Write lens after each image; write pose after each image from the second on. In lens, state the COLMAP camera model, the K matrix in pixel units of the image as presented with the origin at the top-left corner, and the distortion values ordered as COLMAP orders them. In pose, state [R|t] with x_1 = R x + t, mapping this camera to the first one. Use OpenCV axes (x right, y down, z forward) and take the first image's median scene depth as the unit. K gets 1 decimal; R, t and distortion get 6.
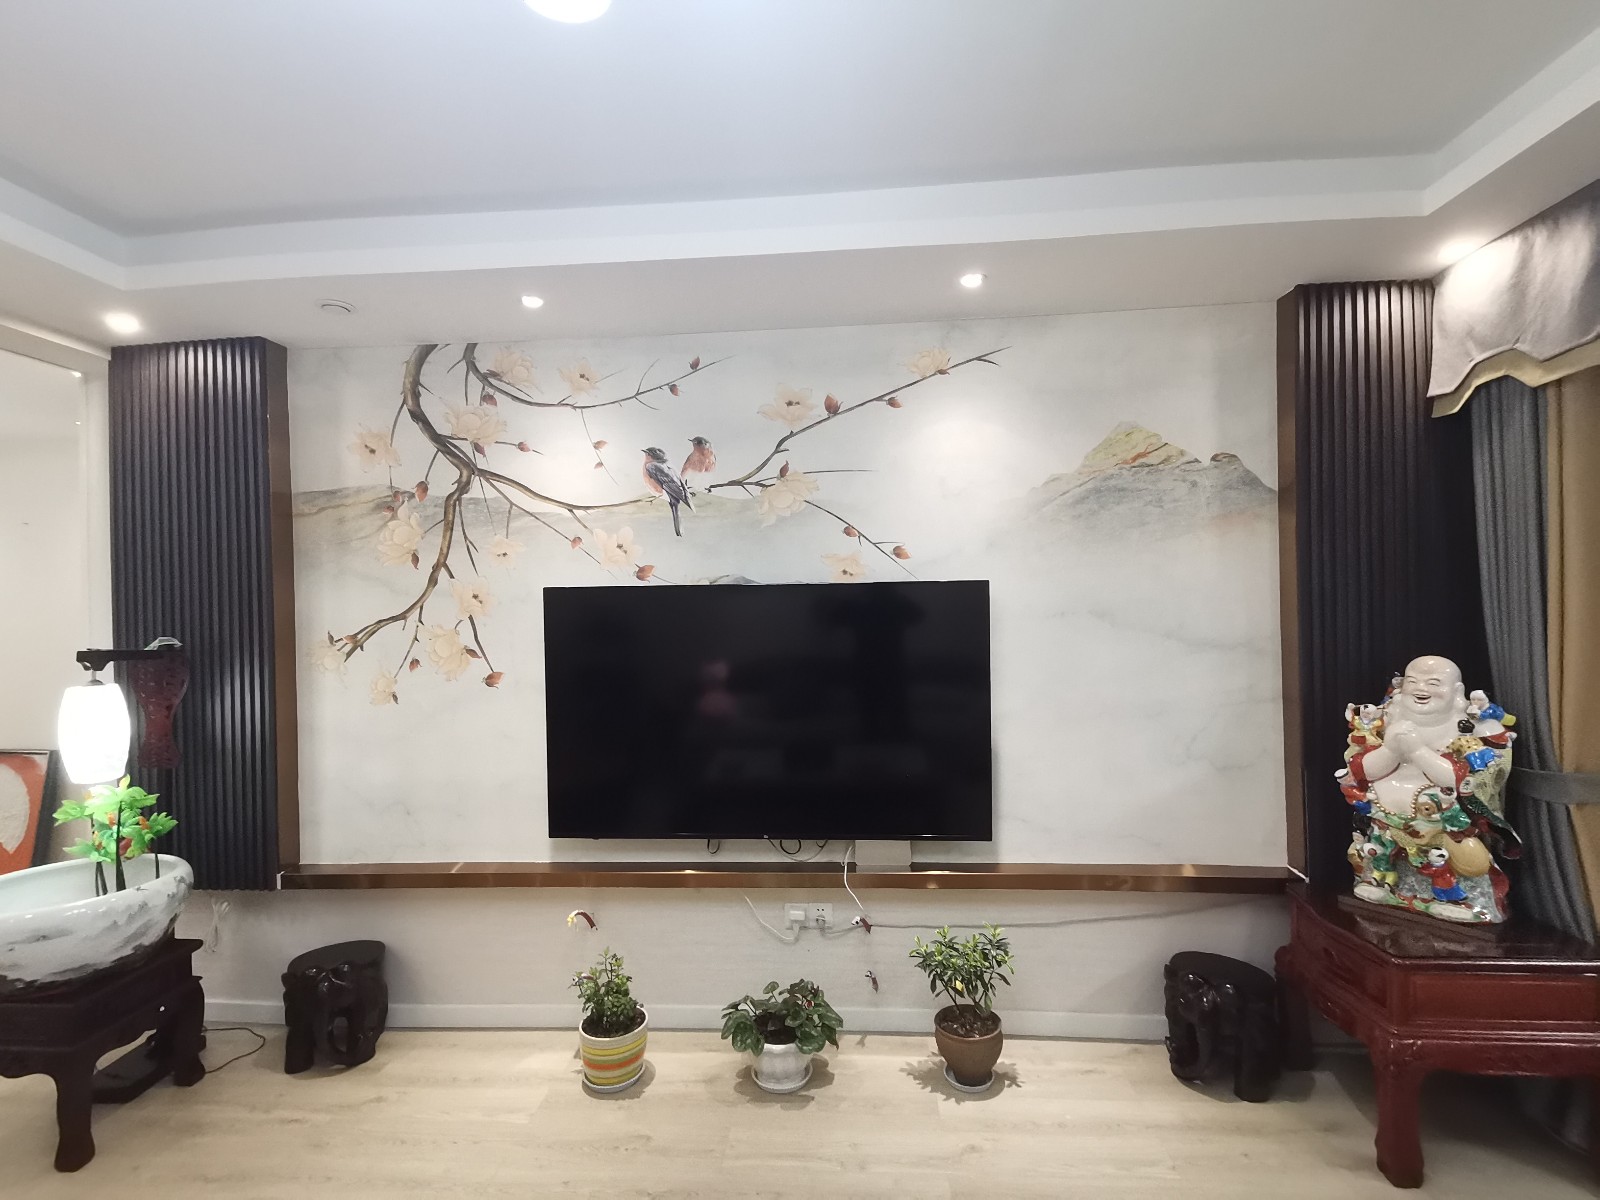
lens RADIAL K [[770.7, 0, 800.3], [0, 770.7, 606.3], [0, 0, 1]] dist [0.044110, -0.036707]
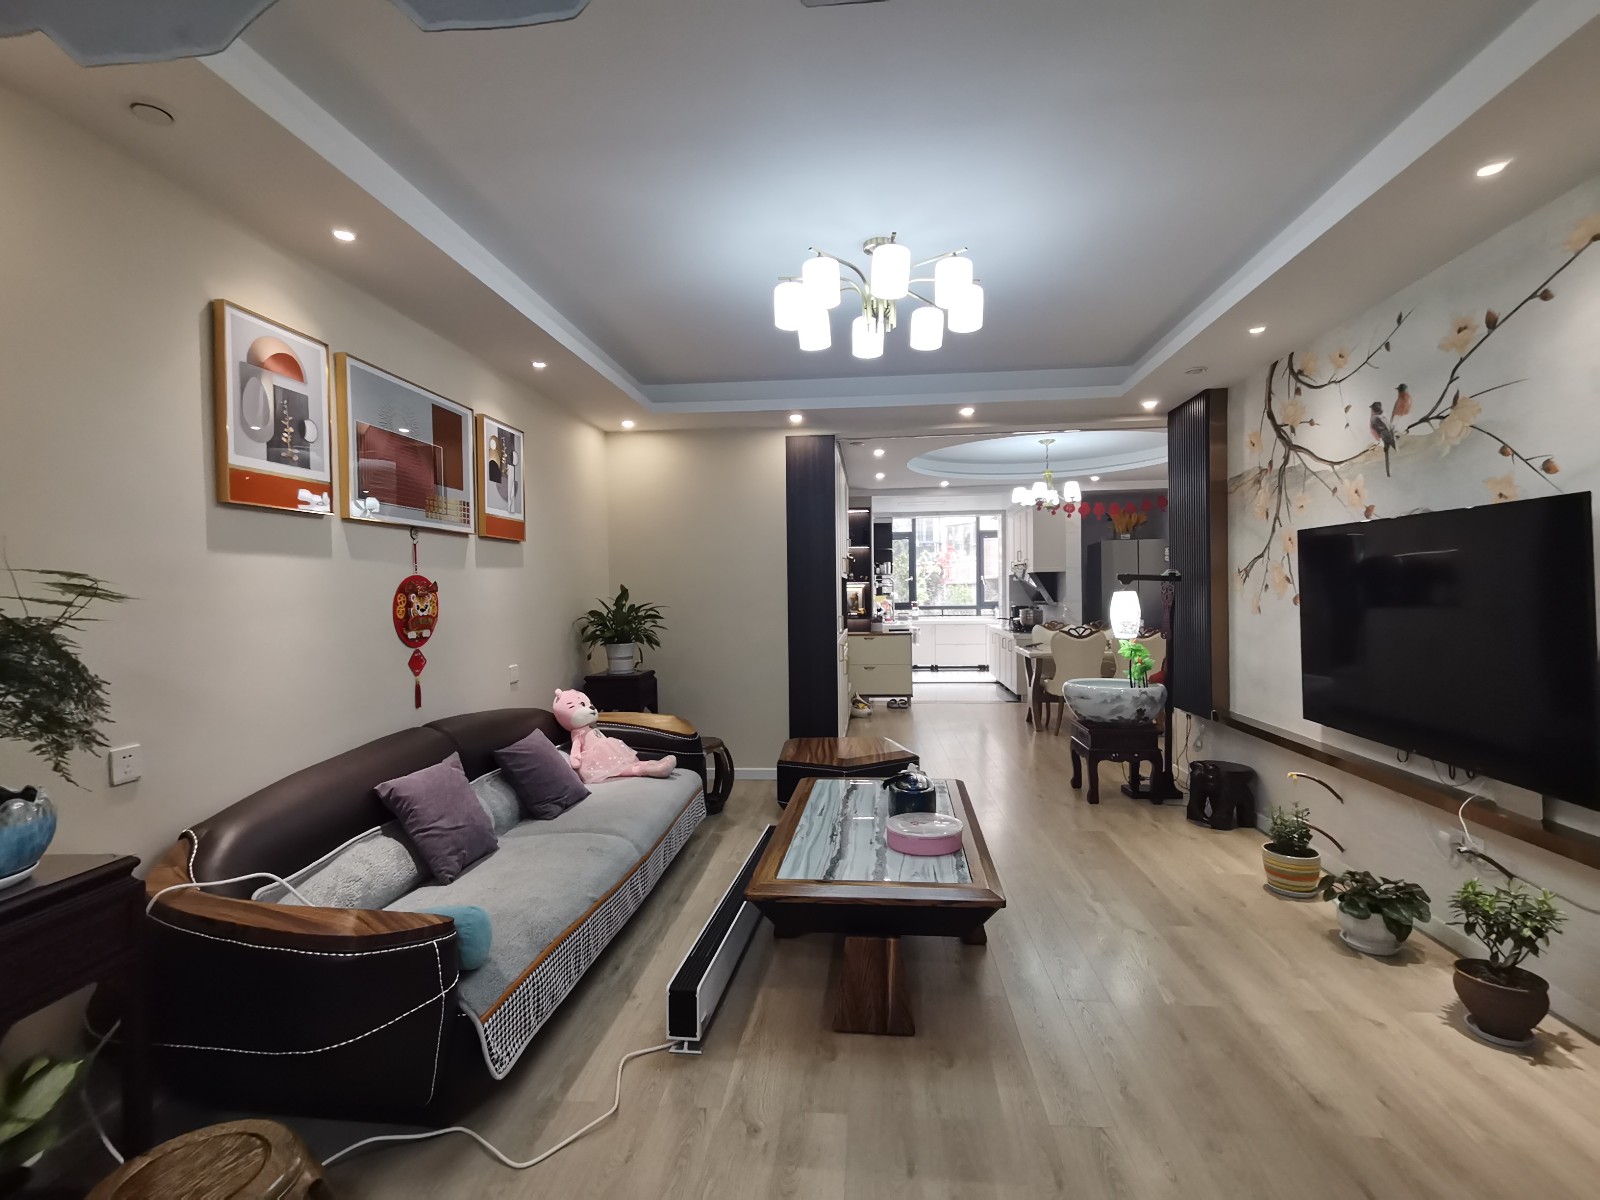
lens RADIAL K [[770.7, 0, 800.3], [0, 770.7, 606.3], [0, 0, 1]] dist [0.044110, -0.036707]
pose [[-0.022276, 0.040290, -0.998940, 0.997901], [0.013498, 0.999109, 0.039996, 0.040044], [0.999661, -0.012592, -0.022800, 0.166263]]
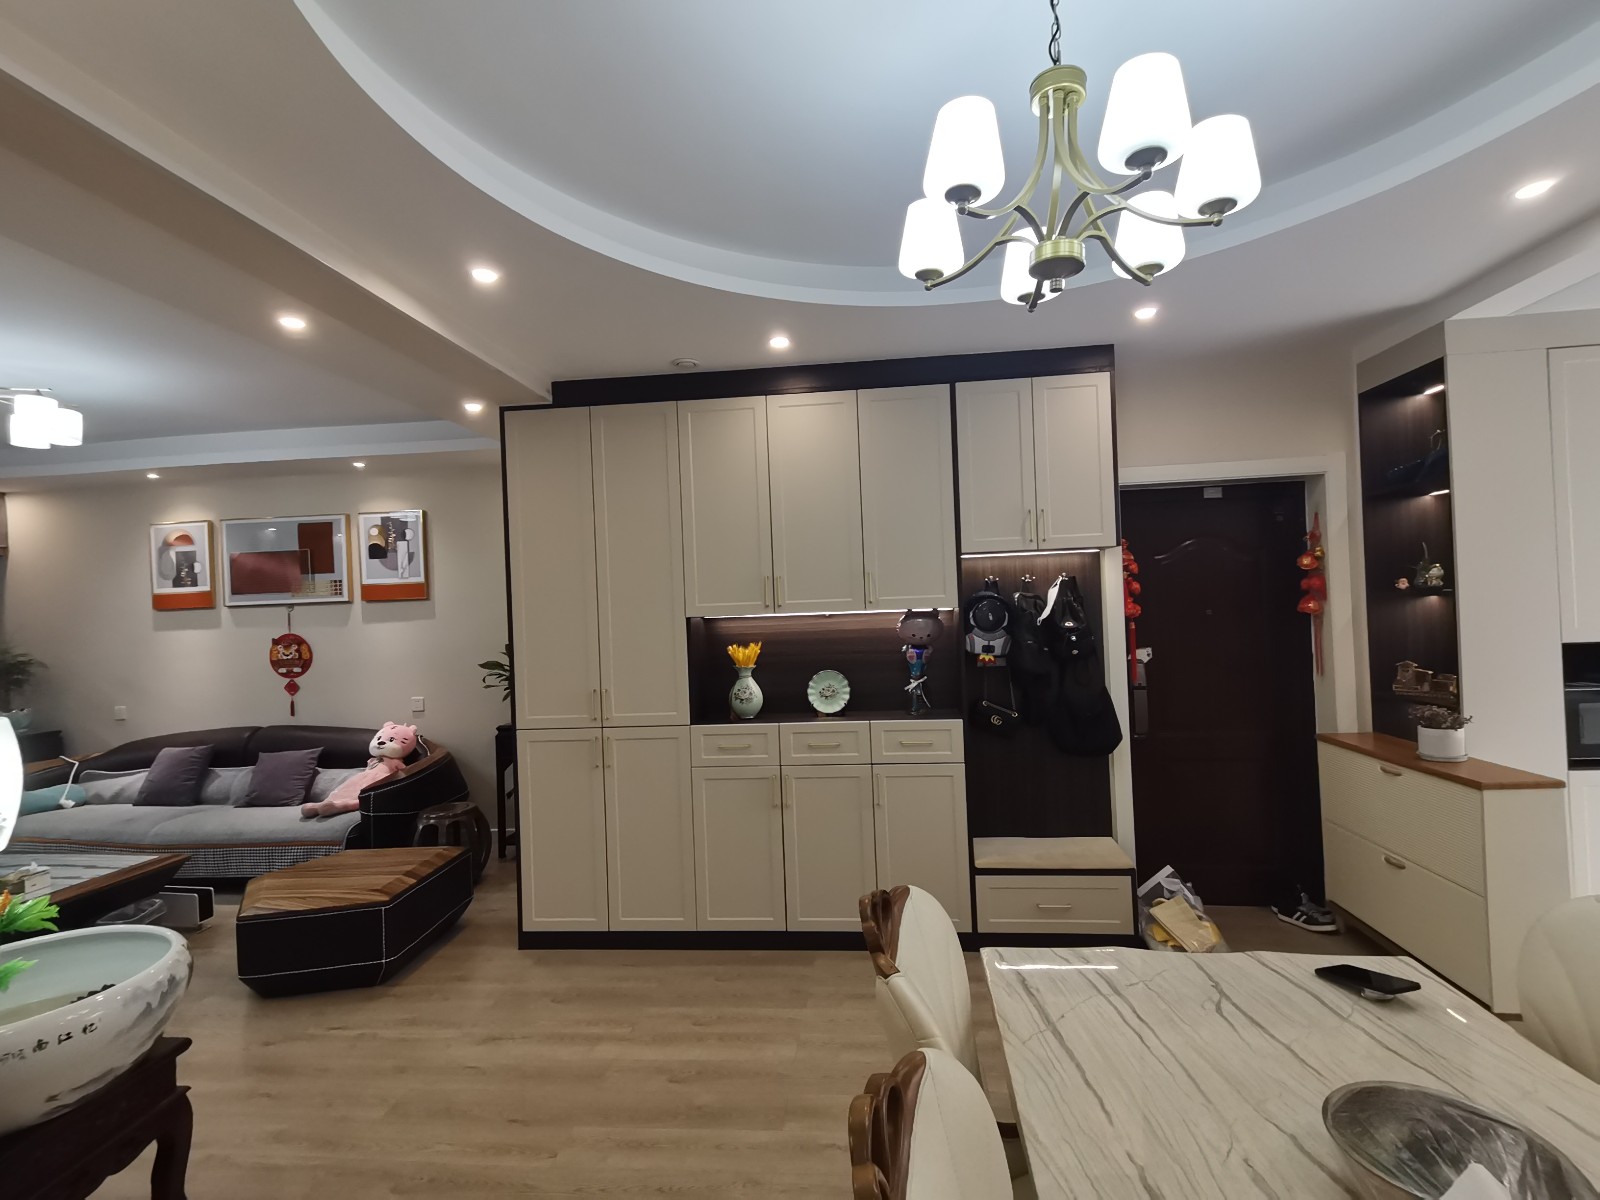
lens RADIAL K [[770.7, 0, 800.3], [0, 770.7, 606.3], [0, 0, 1]] dist [0.044110, -0.036707]
pose [[-0.998390, 0.056336, 0.006557, -1.401140], [0.056328, 0.998411, -0.001487, 0.038812], [-0.006630, -0.001115, -0.999977, 1.445495]]
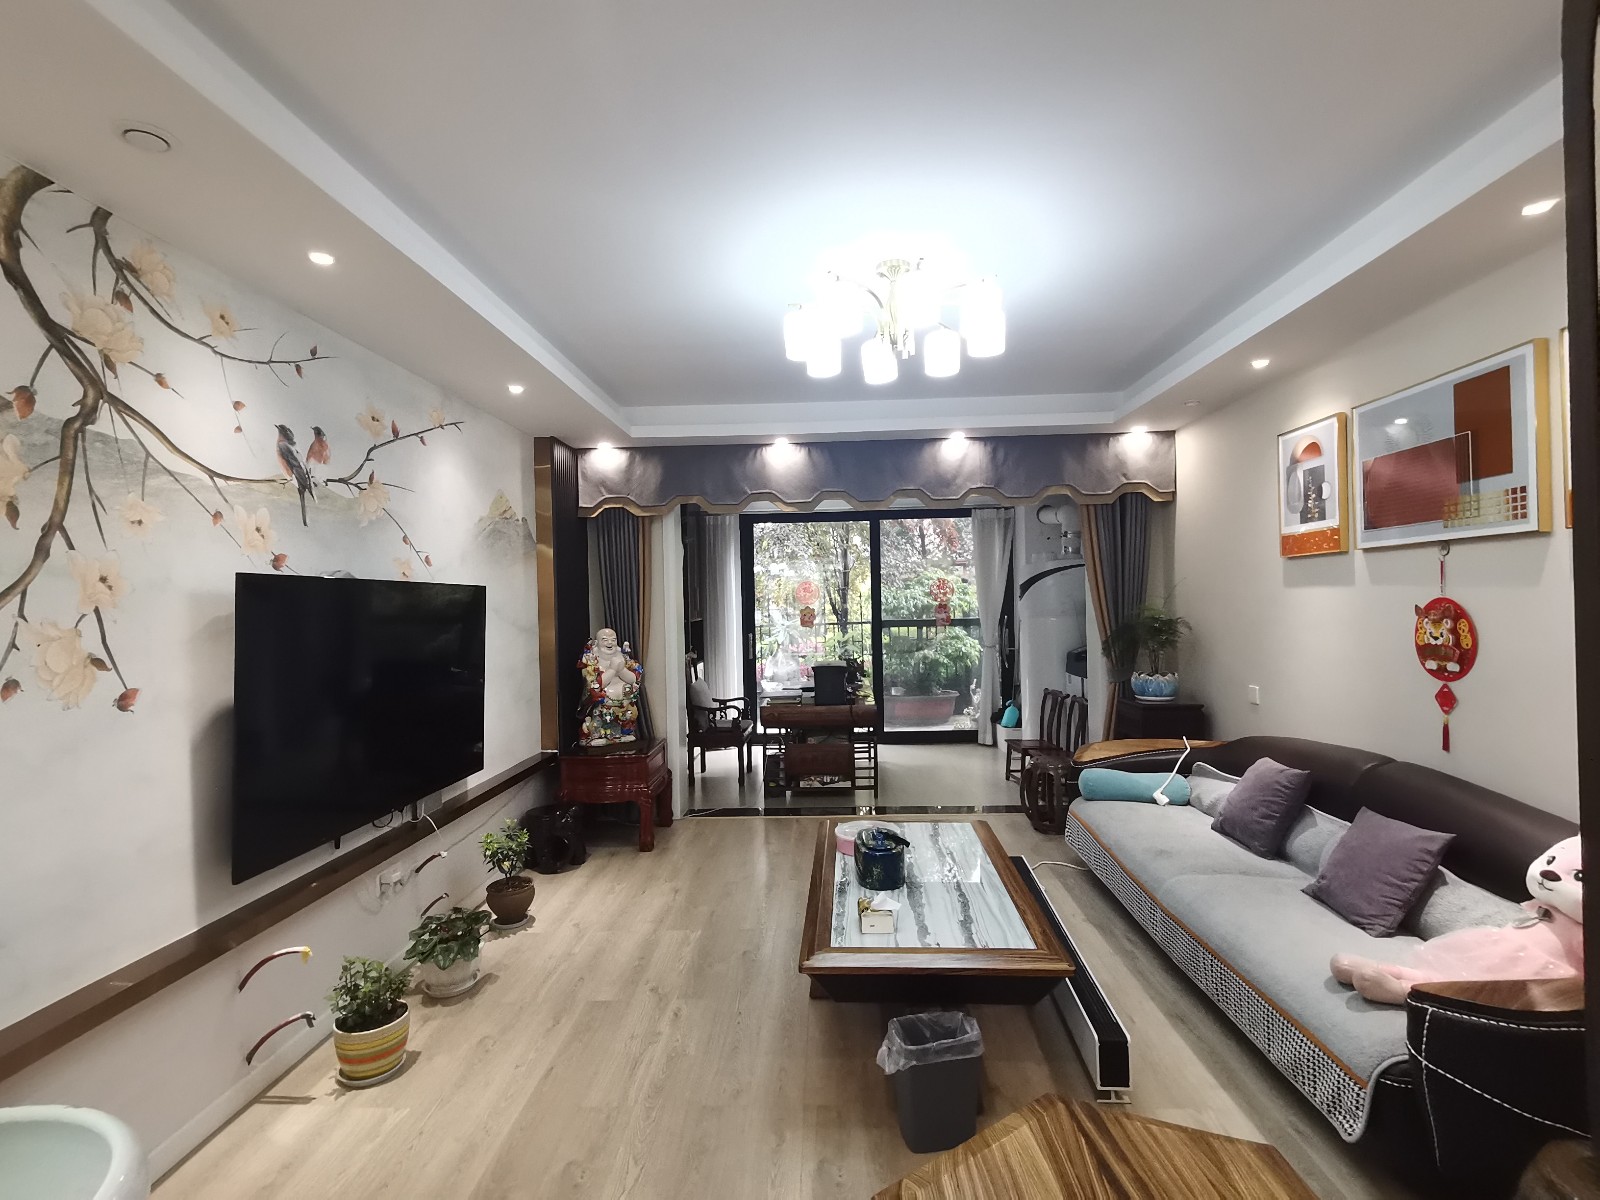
lens RADIAL K [[787.2, 0, 800.0], [0, 787.2, 600.0], [0, 0, 1]] dist [0.002988, -0.022580]
pose [[-0.033030, 0.022201, 0.999208, -1.127677], [0.025756, 0.999440, -0.021354, 0.035692], [-0.999122, 0.025030, -0.033583, 0.426201]]
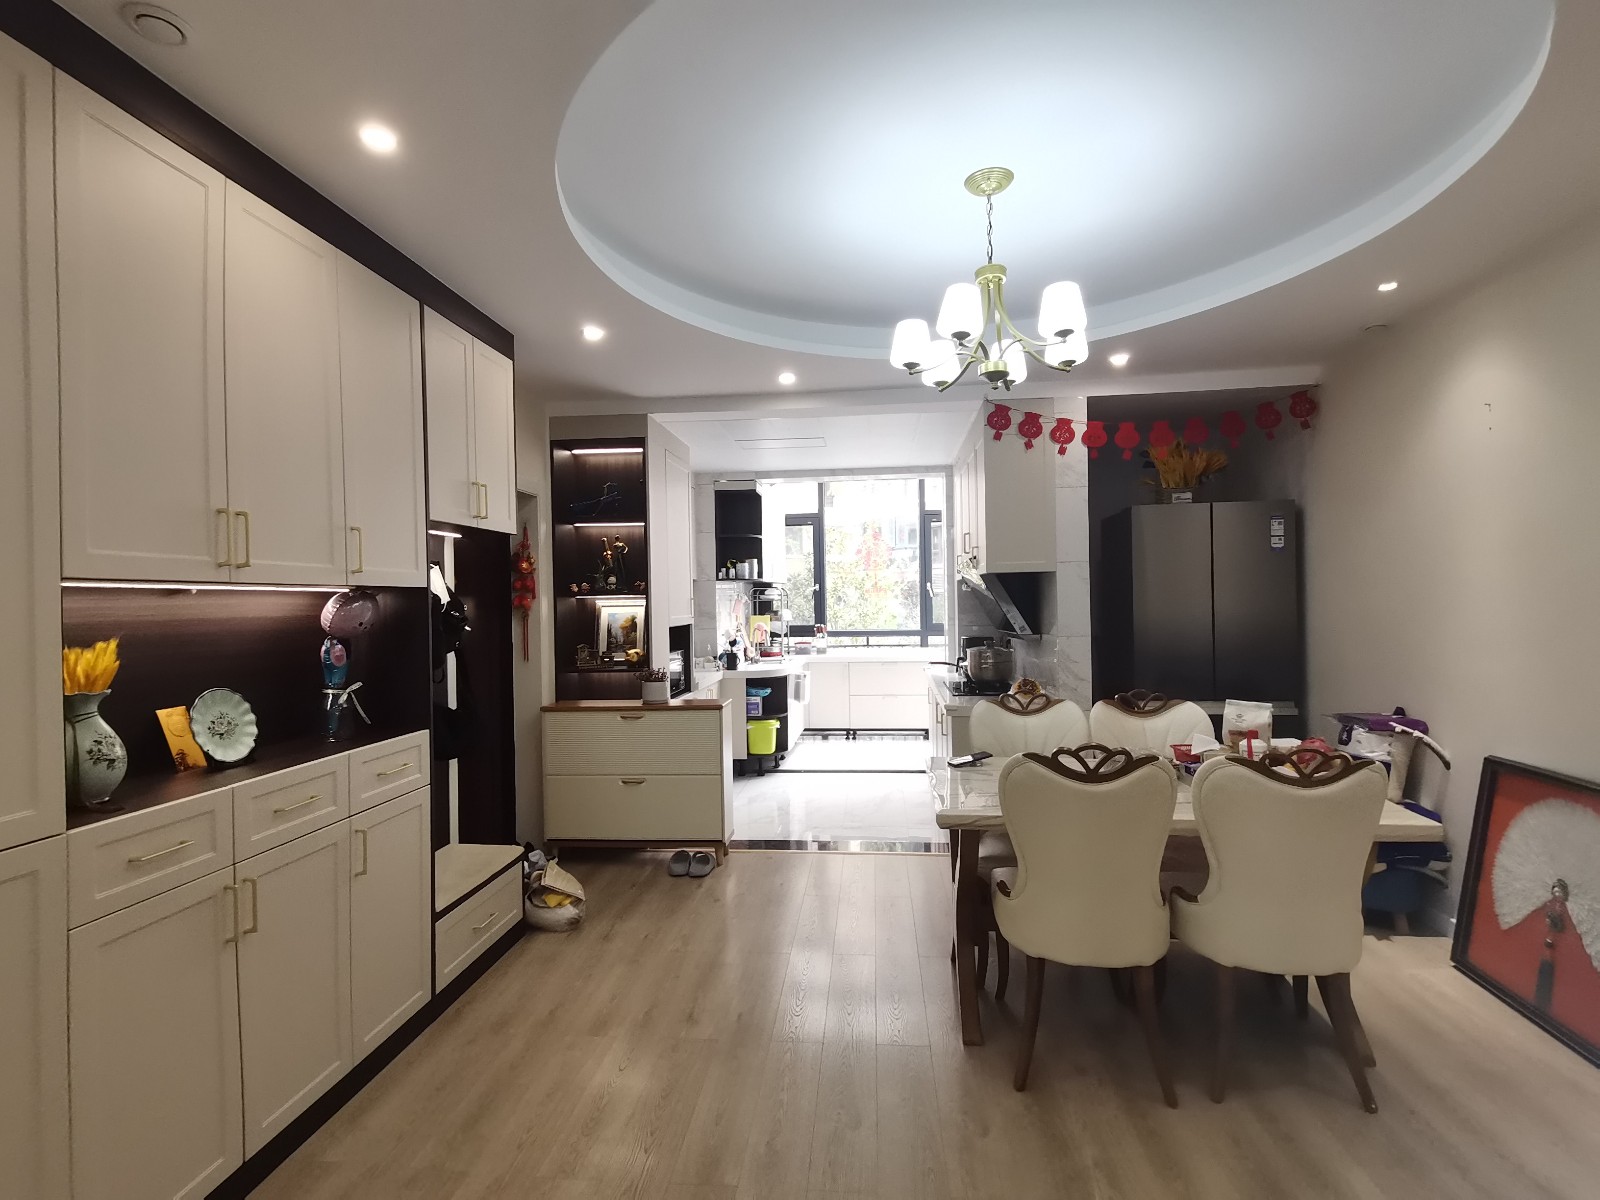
lens RADIAL K [[770.7, 0, 800.3], [0, 770.7, 606.3], [0, 0, 1]] dist [0.044110, -0.036707]
pose [[-0.026420, 0.028954, -0.999232, -0.703272], [0.014553, 0.999486, 0.028576, 0.054492], [0.999545, -0.013787, -0.026828, 0.732107]]
